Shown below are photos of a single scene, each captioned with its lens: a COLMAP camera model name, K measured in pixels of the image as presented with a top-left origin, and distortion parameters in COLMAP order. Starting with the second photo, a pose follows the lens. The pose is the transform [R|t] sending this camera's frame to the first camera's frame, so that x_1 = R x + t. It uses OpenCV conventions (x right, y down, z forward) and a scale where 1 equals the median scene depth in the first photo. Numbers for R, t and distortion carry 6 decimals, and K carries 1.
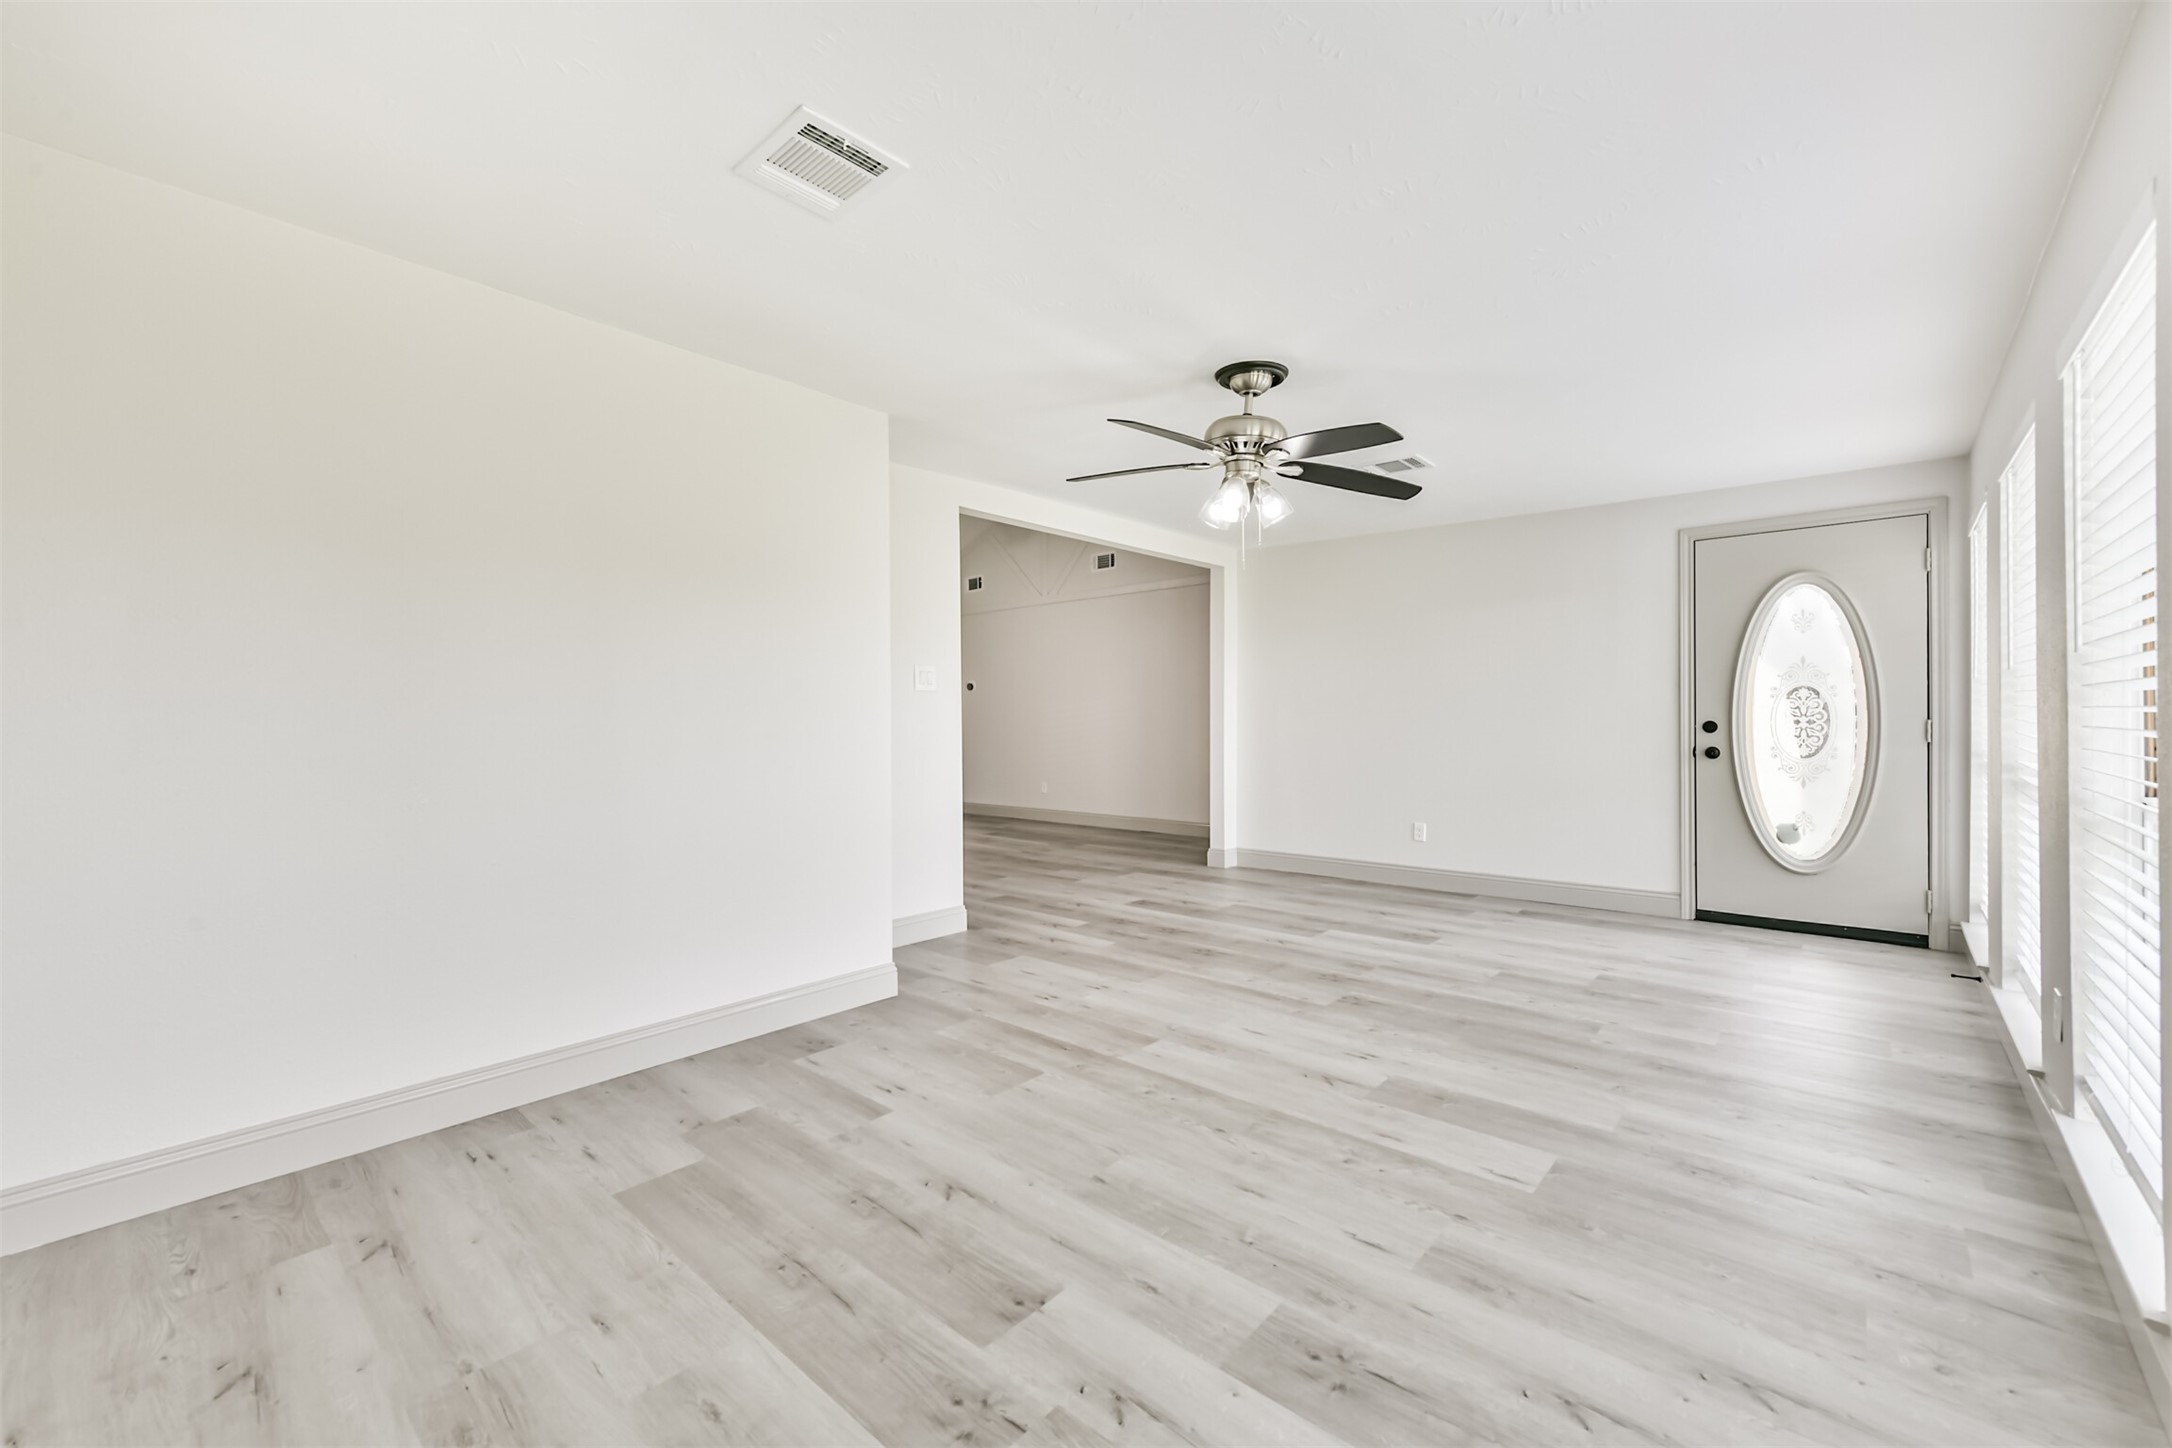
lens RADIAL K [[858.4, 0, 1086.3], [0, 858.4, 727.3], [0, 0, 1]] dist [0.009504, -0.000090]
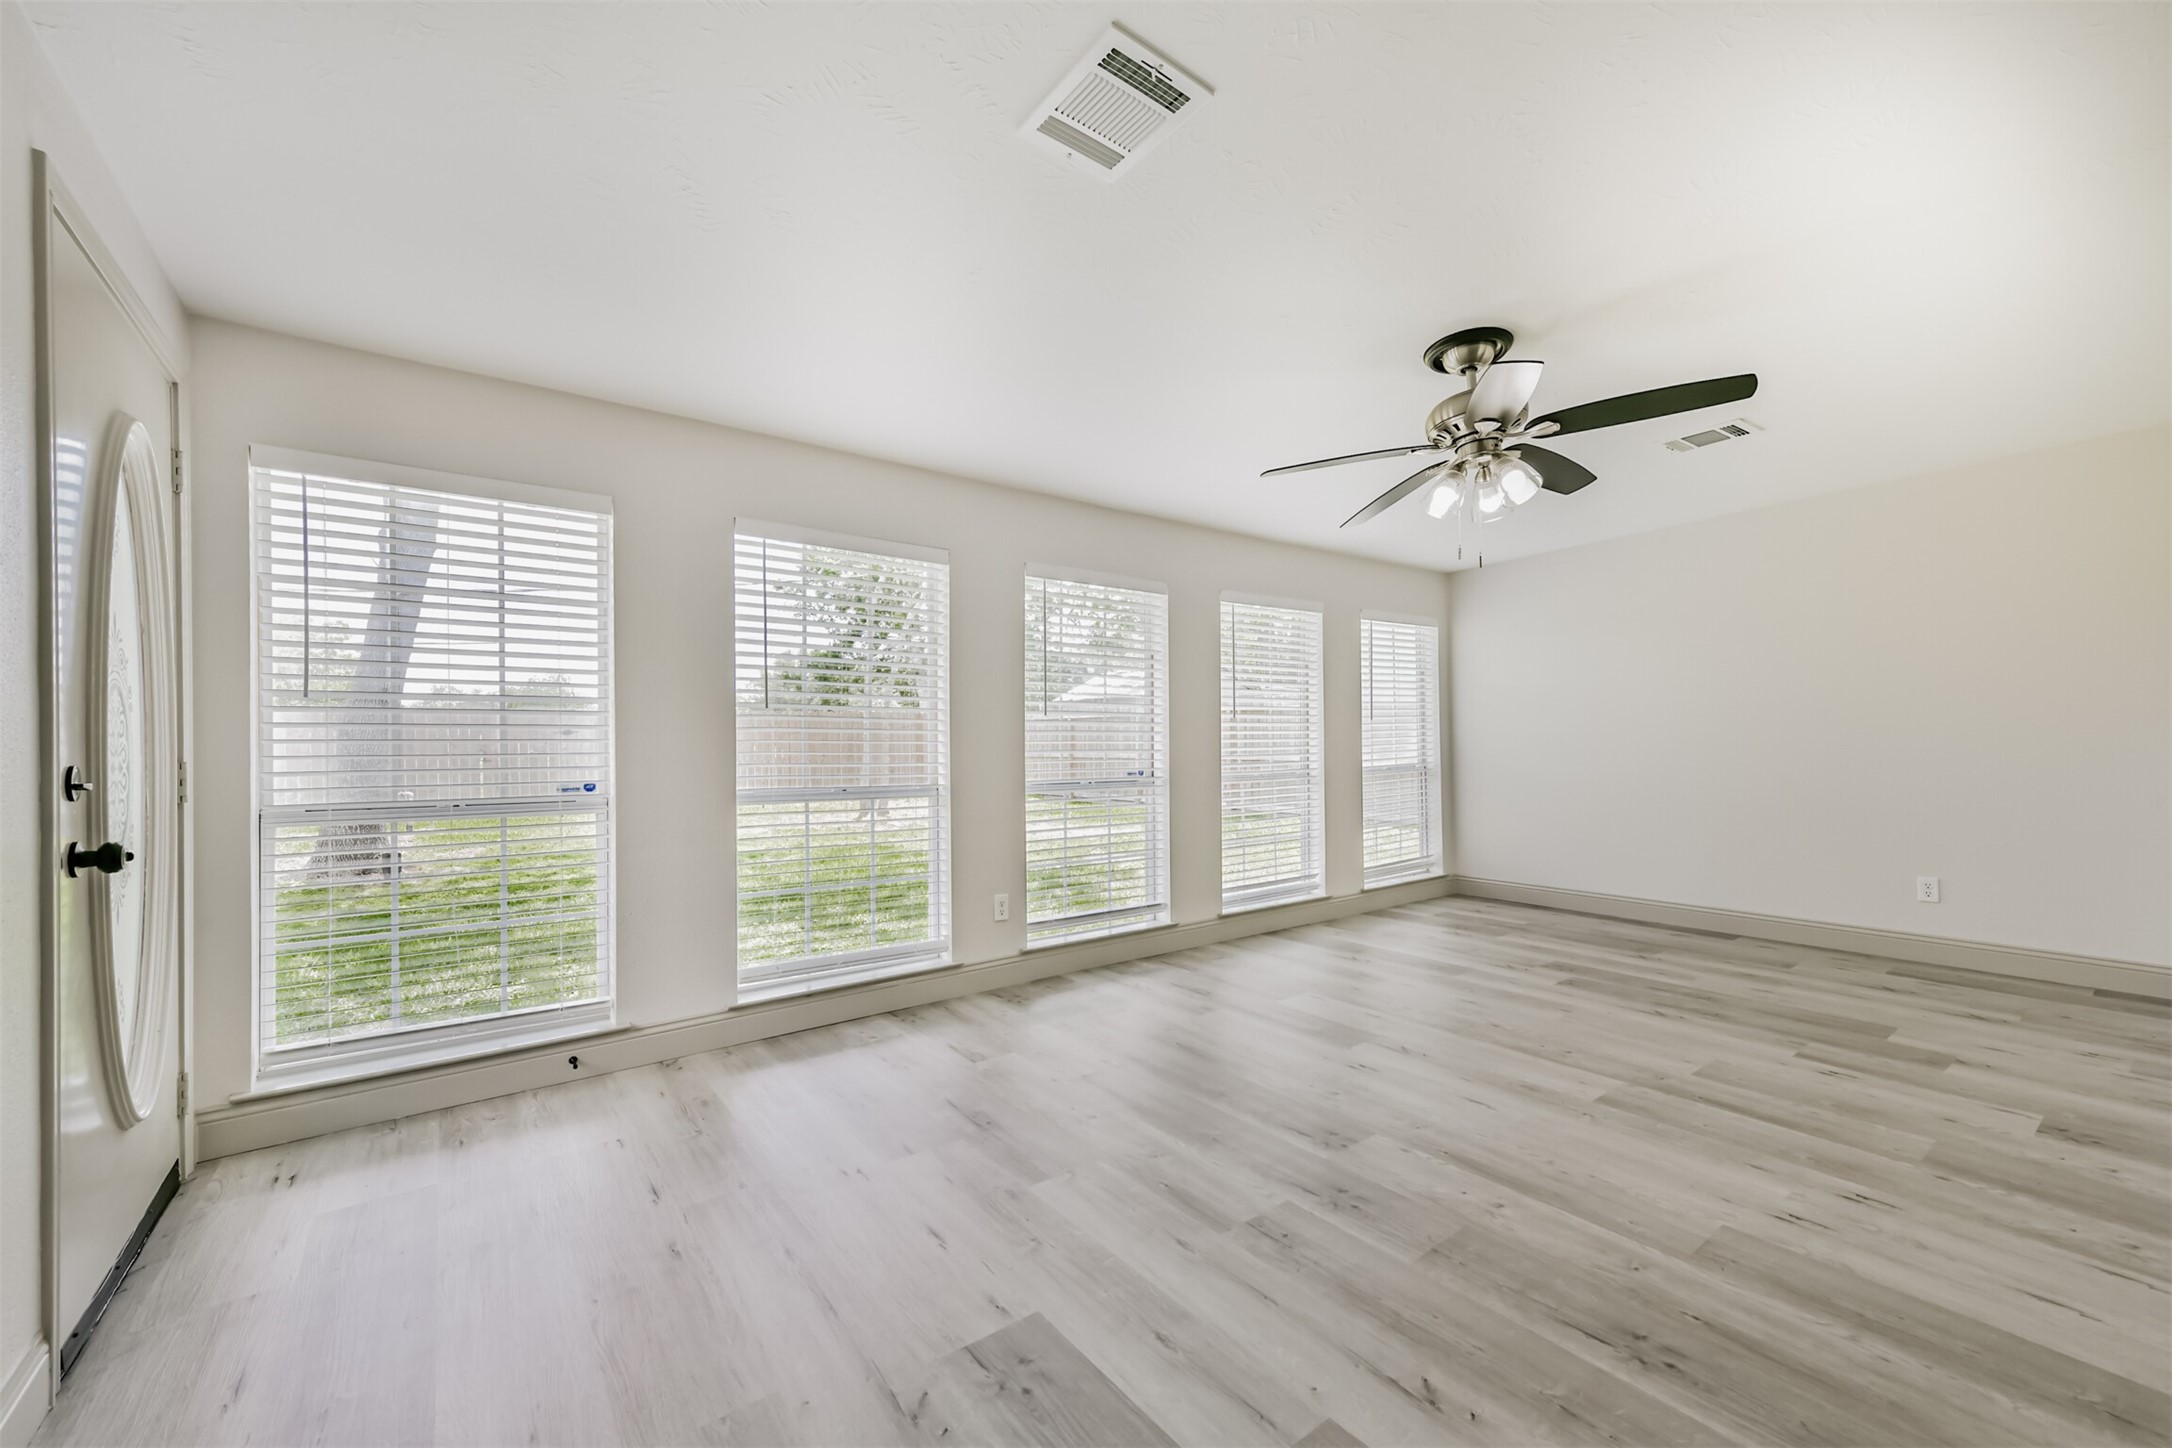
lens RADIAL K [[858.4, 0, 1085.2], [0, 858.4, 732.1], [0, 0, 1]] dist [0.009504, -0.000090]
pose [[-0.981189, 0.022641, 0.191719, 0.427419], [0.021125, 0.999727, -0.009944, -0.014597], [-0.191891, -0.005707, -0.981400, 2.015193]]
